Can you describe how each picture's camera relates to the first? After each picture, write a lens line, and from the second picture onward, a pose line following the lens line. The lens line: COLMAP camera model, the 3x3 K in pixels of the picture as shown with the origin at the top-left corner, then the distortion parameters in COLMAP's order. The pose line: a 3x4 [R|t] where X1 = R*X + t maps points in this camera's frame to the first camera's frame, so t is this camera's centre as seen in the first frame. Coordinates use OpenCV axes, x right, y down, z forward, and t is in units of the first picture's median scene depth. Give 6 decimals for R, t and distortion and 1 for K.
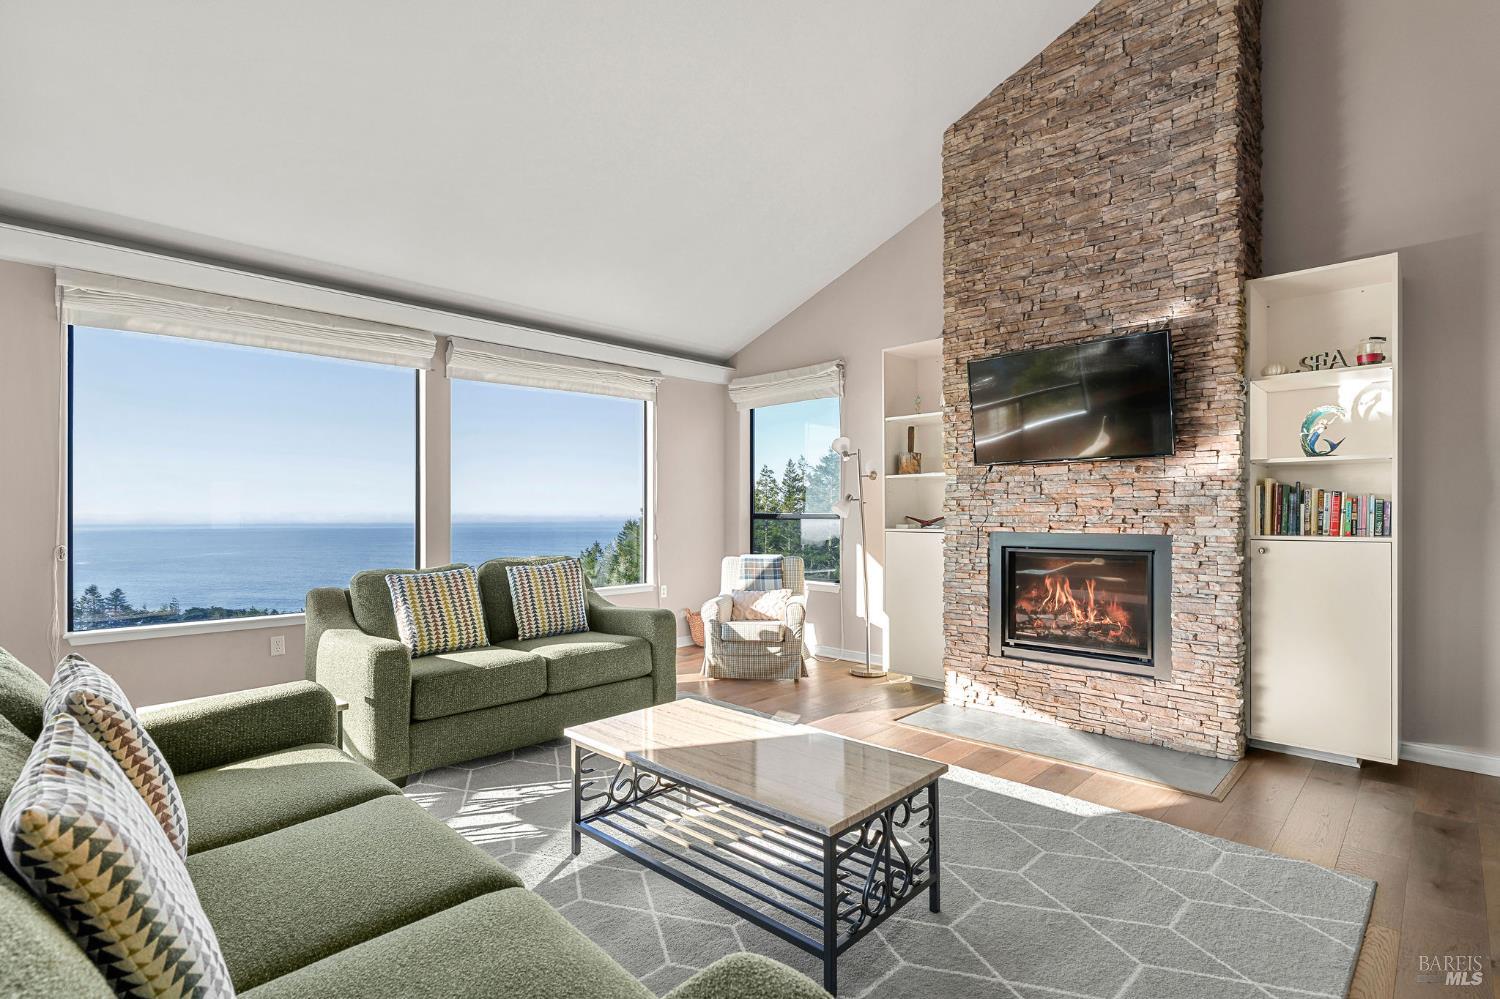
lens RADIAL K [[720.8, 0, 751.7], [0, 720.8, 519.5], [0, 0, 1]] dist [-0.001384, -0.000222]
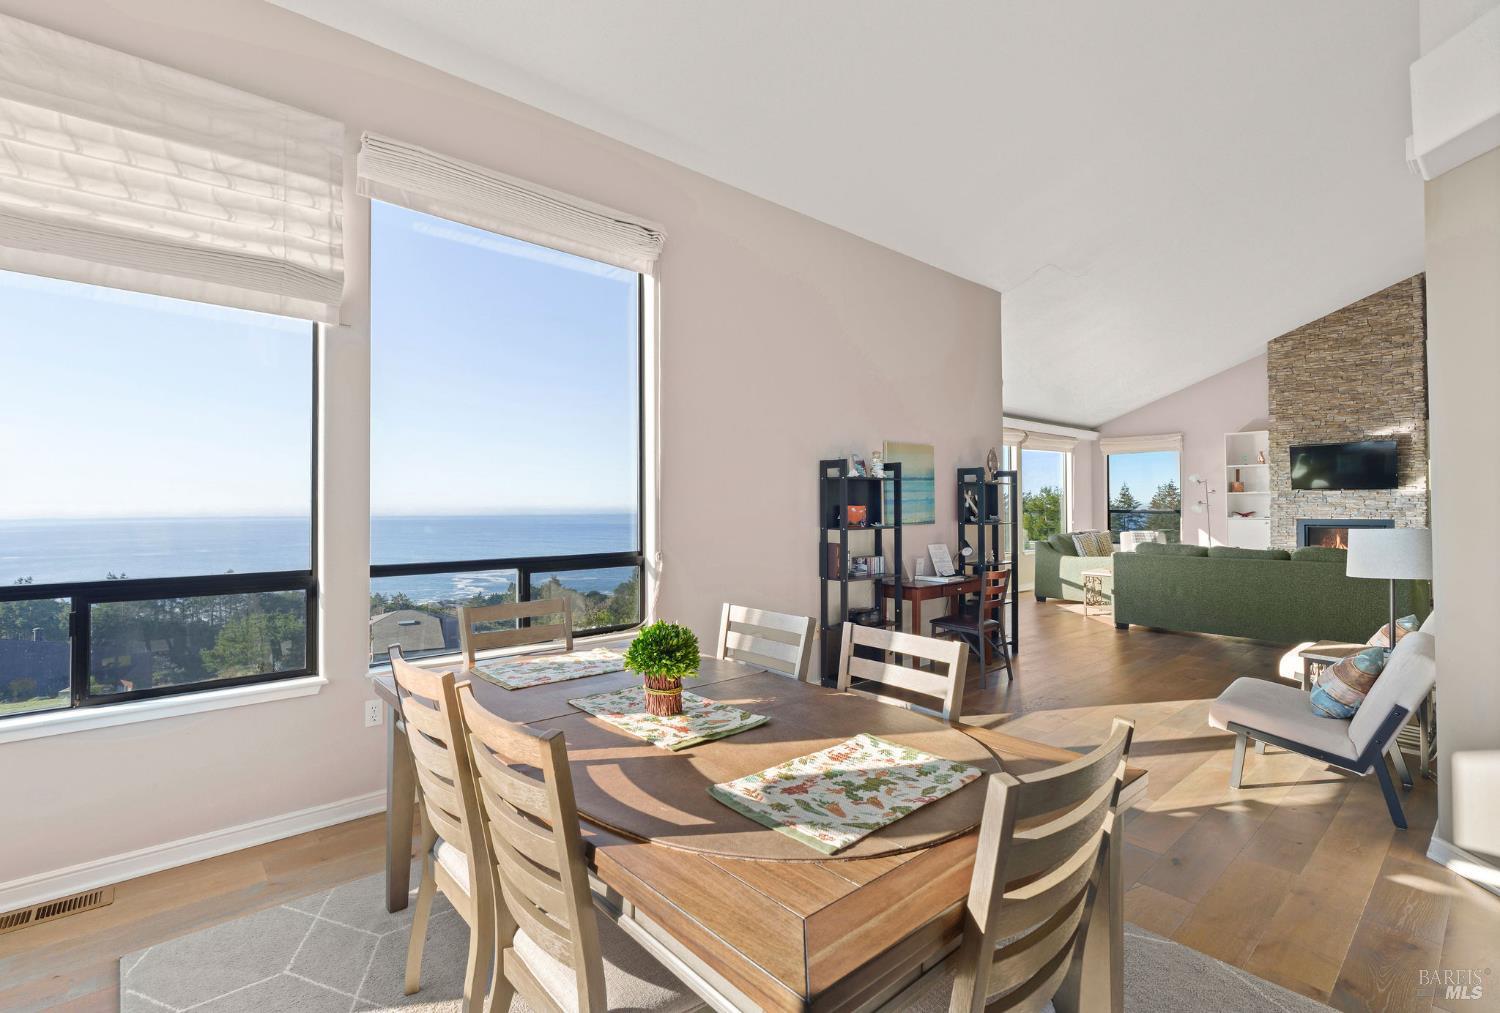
lens RADIAL K [[684.5, 0, 746.7], [0, 684.5, 502.4], [0, 0, 1]] dist [0.001143, 0.000440]
pose [[0.997196, -0.002496, -0.074786, -1.297227], [0.001492, 0.999908, -0.013489, -0.008025], [0.074813, 0.013339, 0.997108, -1.354053]]
